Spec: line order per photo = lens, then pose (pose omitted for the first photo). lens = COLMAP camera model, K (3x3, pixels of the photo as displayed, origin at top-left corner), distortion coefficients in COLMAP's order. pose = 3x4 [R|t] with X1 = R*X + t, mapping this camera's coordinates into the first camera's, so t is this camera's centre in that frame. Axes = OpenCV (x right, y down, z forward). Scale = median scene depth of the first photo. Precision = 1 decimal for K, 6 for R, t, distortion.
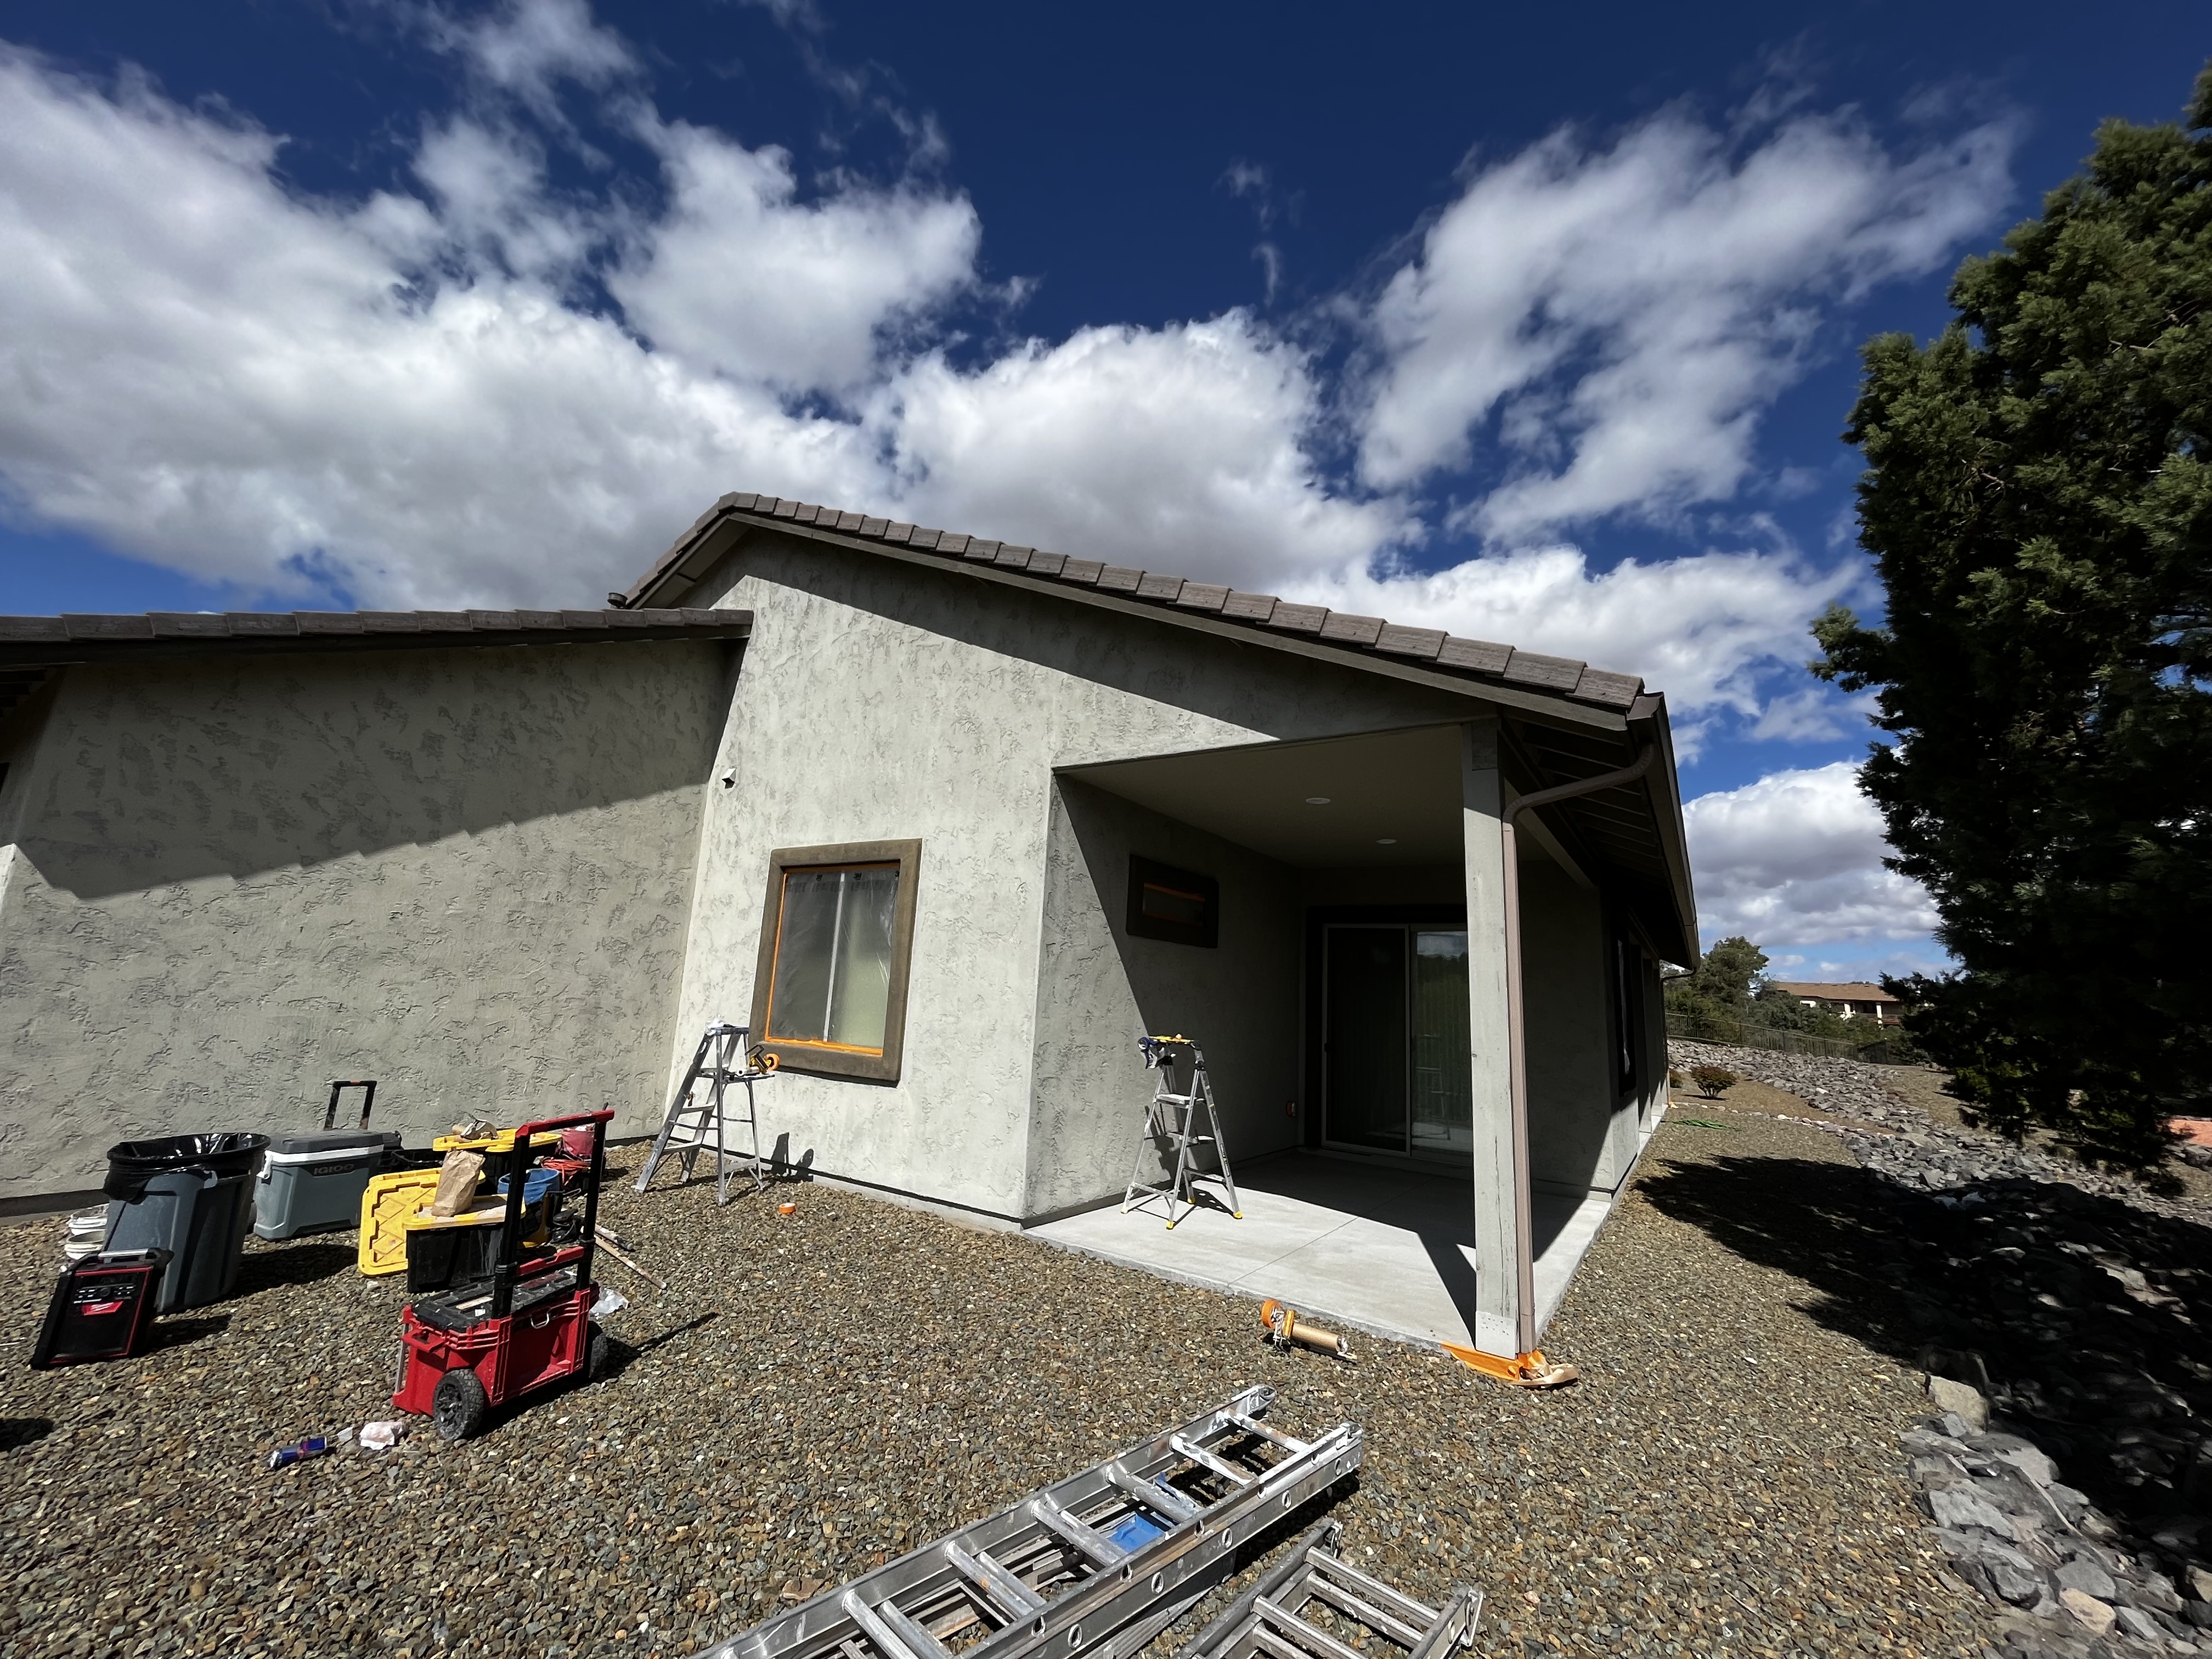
lens RADIAL K [[873.6, 0, 1106.0], [0, 873.6, 829.5], [0, 0, 1]] dist [-0.011745, 0.000508]
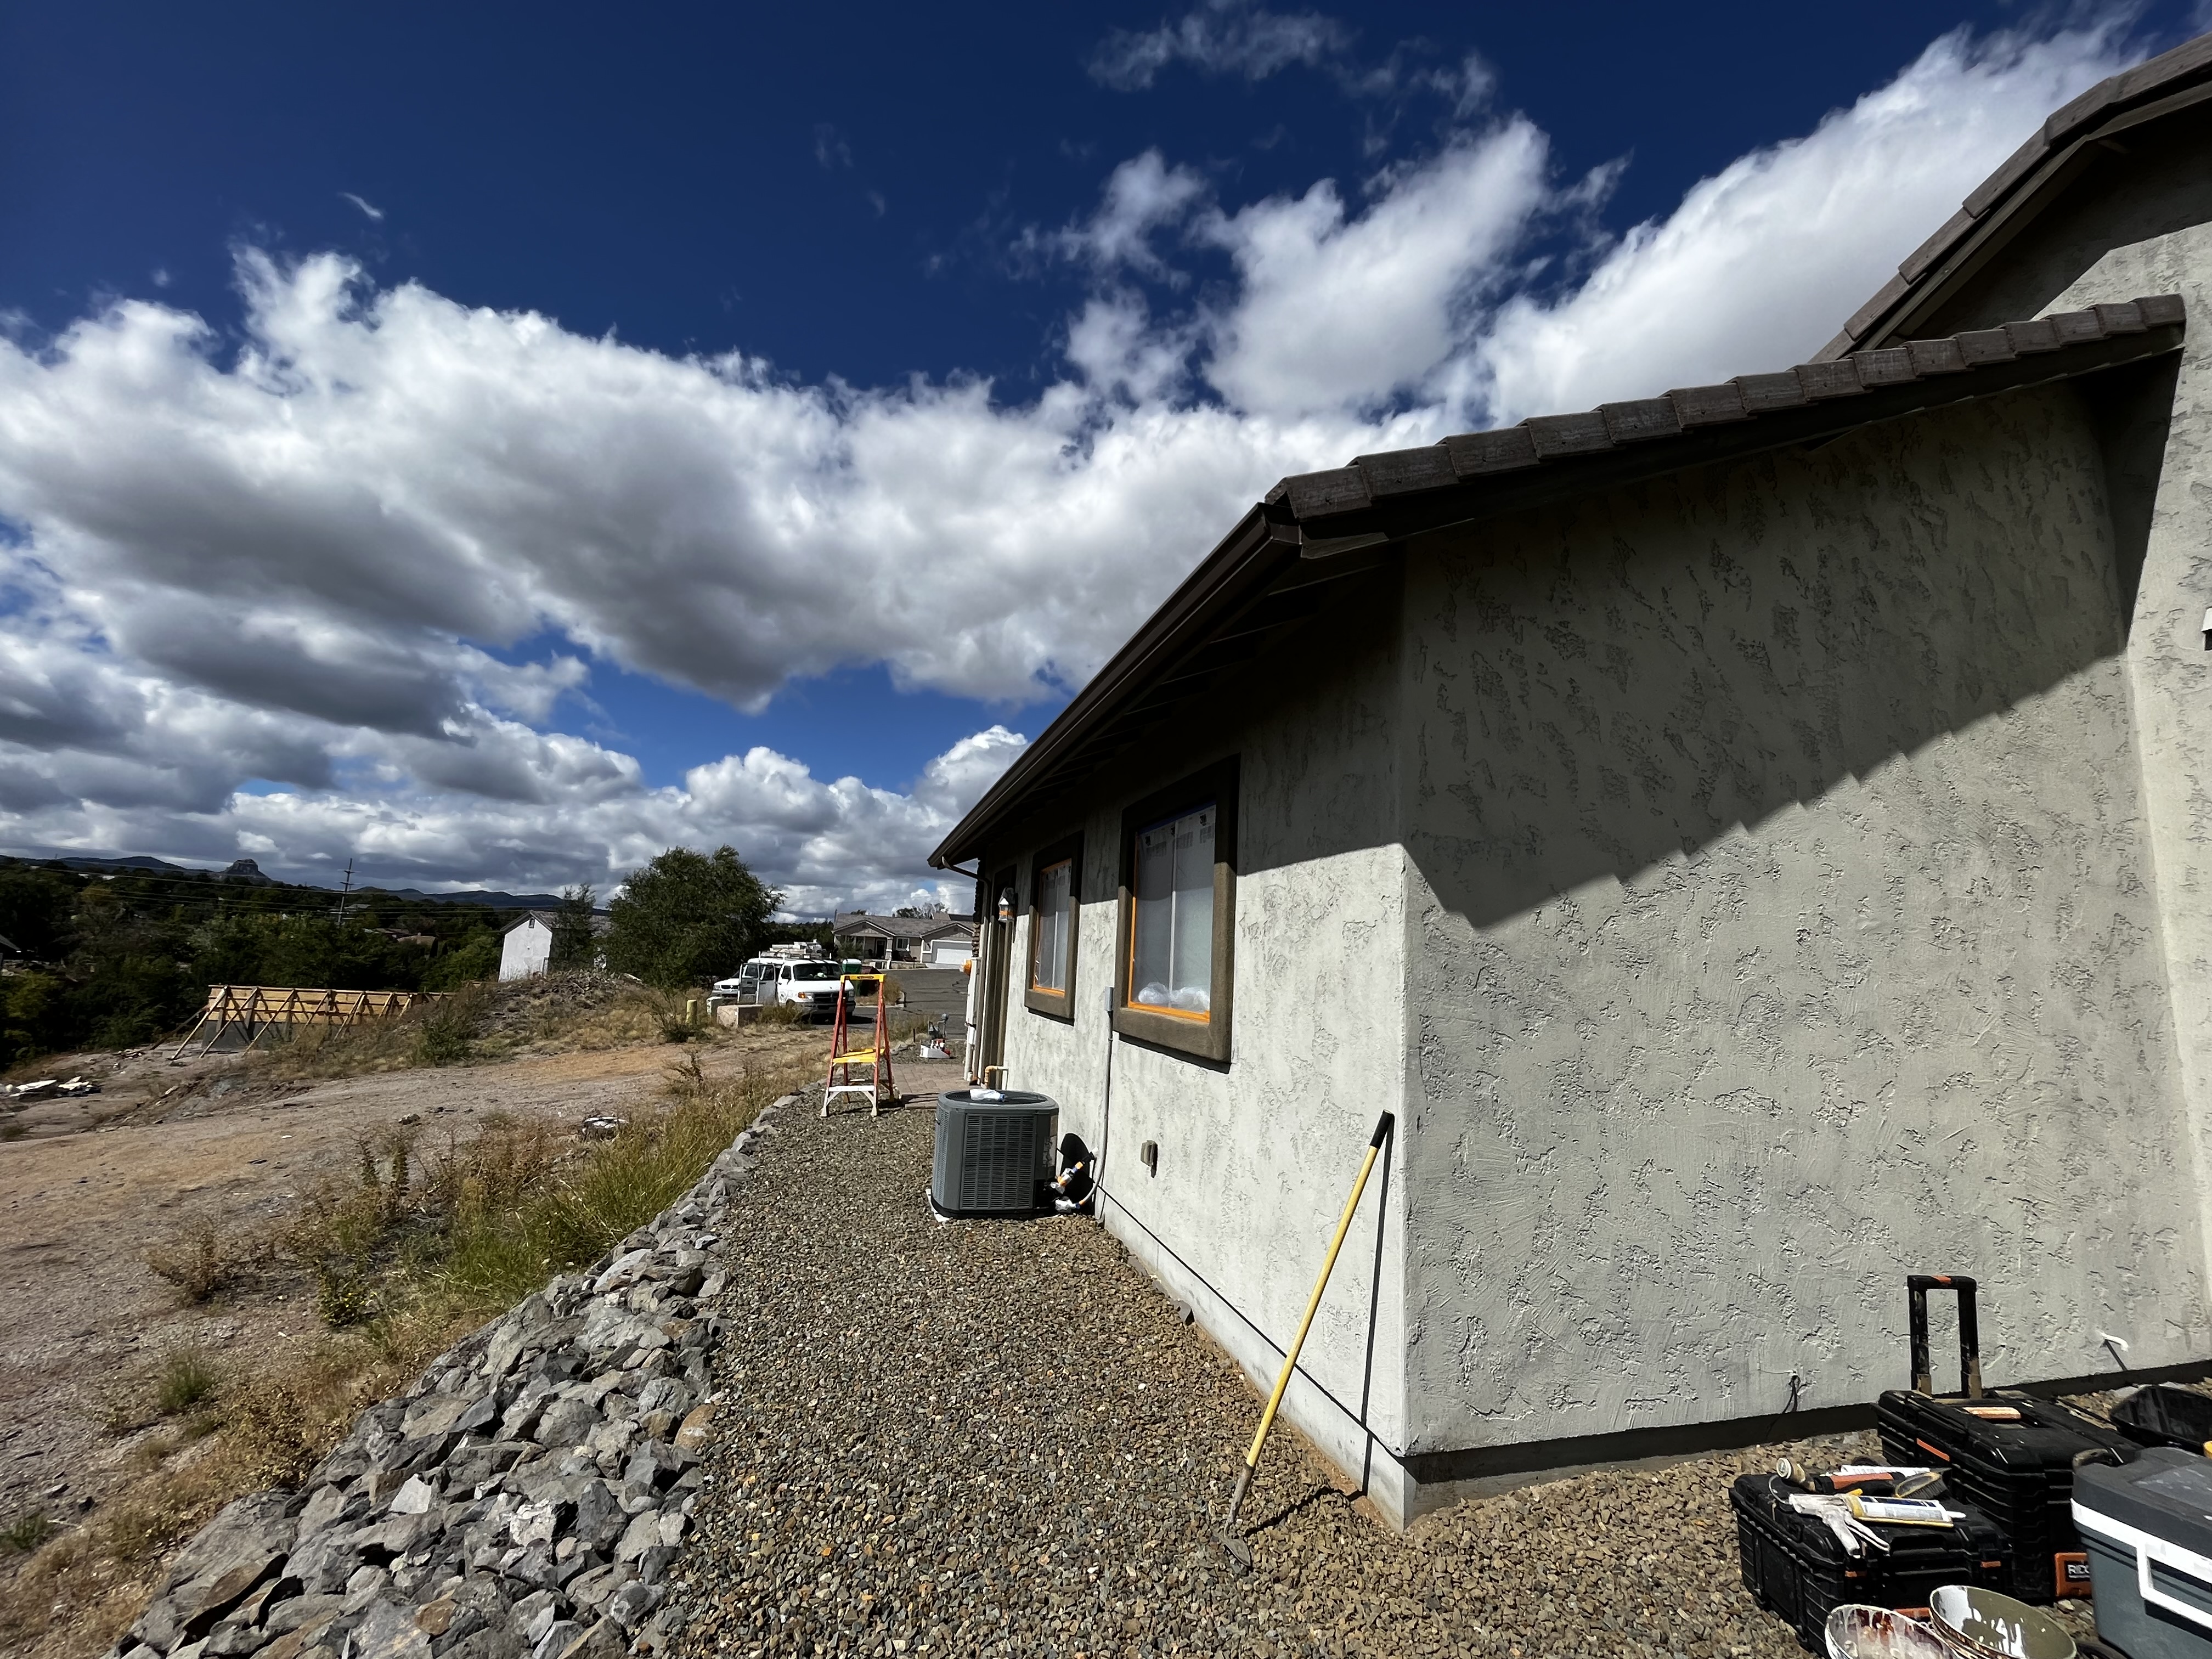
lens RADIAL K [[873.6, 0, 1106.0], [0, 873.6, 829.5], [0, 0, 1]] dist [-0.011745, 0.000508]
pose [[0.764837, -0.111682, -0.634470, -0.747906], [0.109612, 0.993058, -0.042668, 0.007279], [0.634831, -0.036912, 0.771769, 0.279631]]
